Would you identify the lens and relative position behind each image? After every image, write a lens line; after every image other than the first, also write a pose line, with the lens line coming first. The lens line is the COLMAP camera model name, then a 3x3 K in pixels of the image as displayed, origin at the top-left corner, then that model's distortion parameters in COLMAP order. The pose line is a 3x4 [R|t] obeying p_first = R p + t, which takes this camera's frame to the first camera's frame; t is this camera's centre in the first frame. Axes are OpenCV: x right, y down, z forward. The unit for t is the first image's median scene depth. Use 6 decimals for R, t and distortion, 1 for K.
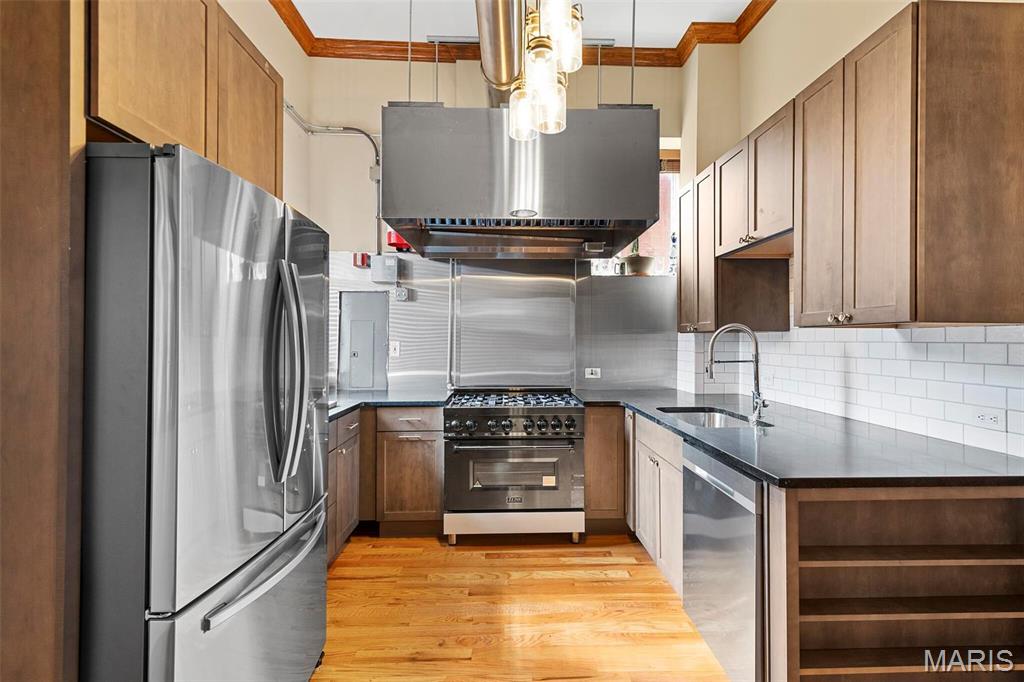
lens RADIAL K [[465.7, 0, 517.8], [0, 465.7, 337.1], [0, 0, 1]] dist [0.017849, -0.006041]
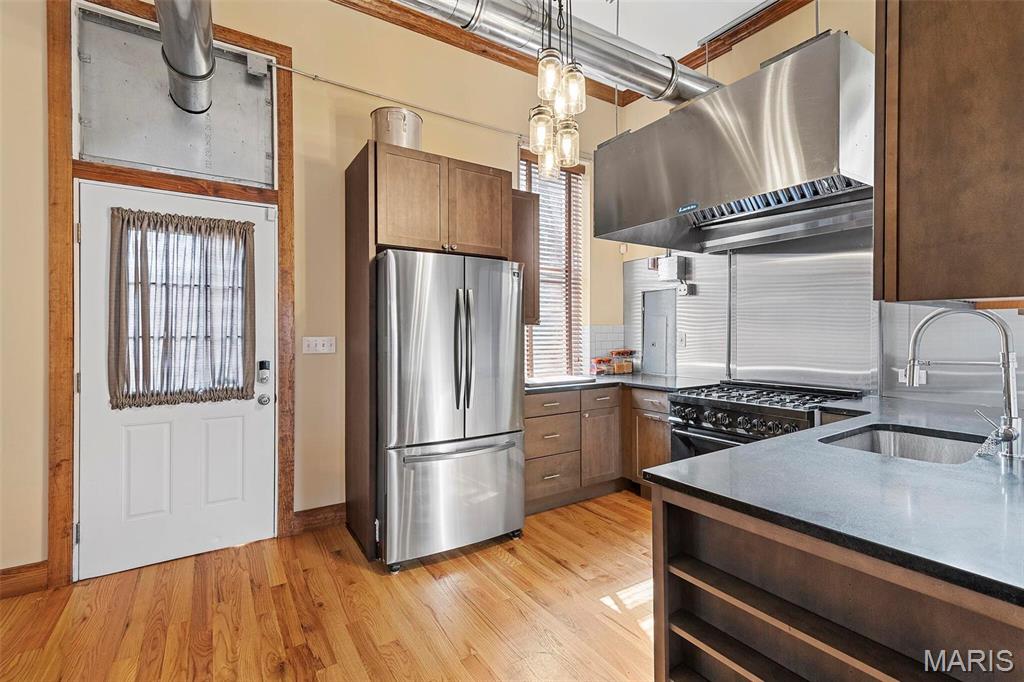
lens RADIAL K [[465.7, 0, 519.3], [0, 465.7, 337.3], [0, 0, 1]] dist [0.017849, -0.006041]
pose [[0.523961, 0.005106, -0.851727, 0.632215], [0.009802, 0.999880, 0.012024, 0.002490], [0.851686, -0.014649, 0.523847, 0.130493]]
